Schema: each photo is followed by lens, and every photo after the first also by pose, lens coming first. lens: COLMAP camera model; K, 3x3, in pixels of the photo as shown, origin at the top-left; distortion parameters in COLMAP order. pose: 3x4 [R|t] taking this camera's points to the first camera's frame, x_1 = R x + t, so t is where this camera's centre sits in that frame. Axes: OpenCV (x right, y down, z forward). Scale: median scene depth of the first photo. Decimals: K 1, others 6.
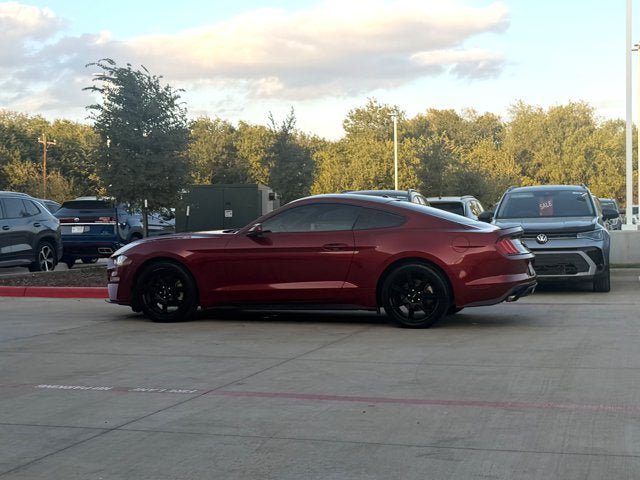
lens RADIAL K [[1023.1, 0, 343.8], [0, 1023.1, 258.1], [0, 0, 1]] dist [0.139559, 0.000000]
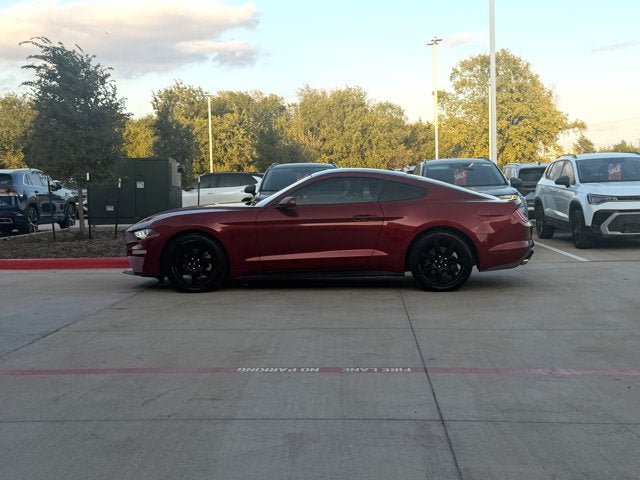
lens RADIAL K [[875.1, 0, 328.0], [0, 875.1, 240.4], [0, 0, 1]] dist [0.168128, 0.000000]
pose [[0.981324, -0.022912, 0.190993, -0.121469], [0.018309, 0.999499, 0.025827, -0.006269], [-0.191489, -0.021848, 0.981252, 0.055277]]
